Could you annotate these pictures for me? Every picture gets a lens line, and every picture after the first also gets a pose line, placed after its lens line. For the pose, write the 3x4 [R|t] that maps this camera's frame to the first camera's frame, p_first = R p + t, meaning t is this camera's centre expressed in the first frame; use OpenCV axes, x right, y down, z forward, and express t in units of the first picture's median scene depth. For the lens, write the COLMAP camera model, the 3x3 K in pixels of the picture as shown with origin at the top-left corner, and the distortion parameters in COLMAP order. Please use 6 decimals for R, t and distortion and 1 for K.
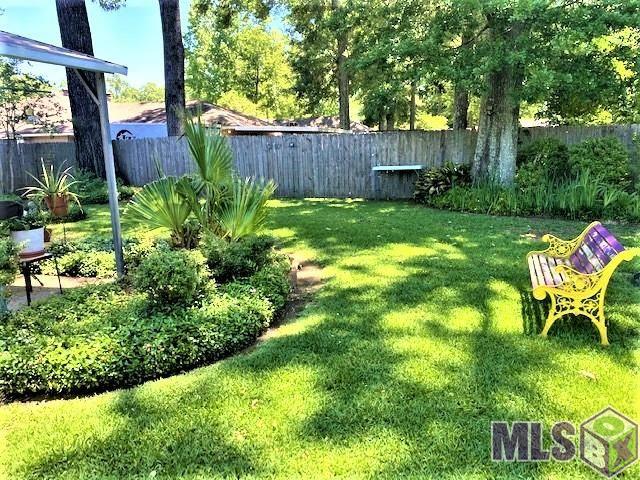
lens RADIAL K [[493.3, 0, 320.0], [0, 493.3, 240.0], [0, 0, 1]] dist [-0.000635, -0.001325]
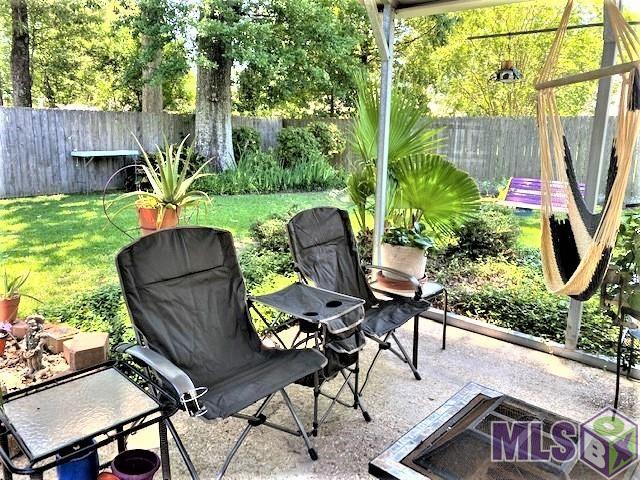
lens RADIAL K [[493.3, 0, 320.0], [0, 493.3, 240.0], [0, 0, 1]] dist [-0.000635, -0.001325]
pose [[0.386626, -0.162260, 0.907850, -0.480218], [0.151263, 0.982226, 0.111134, -0.038168], [-0.909747, 0.094357, 0.404298, 0.325662]]
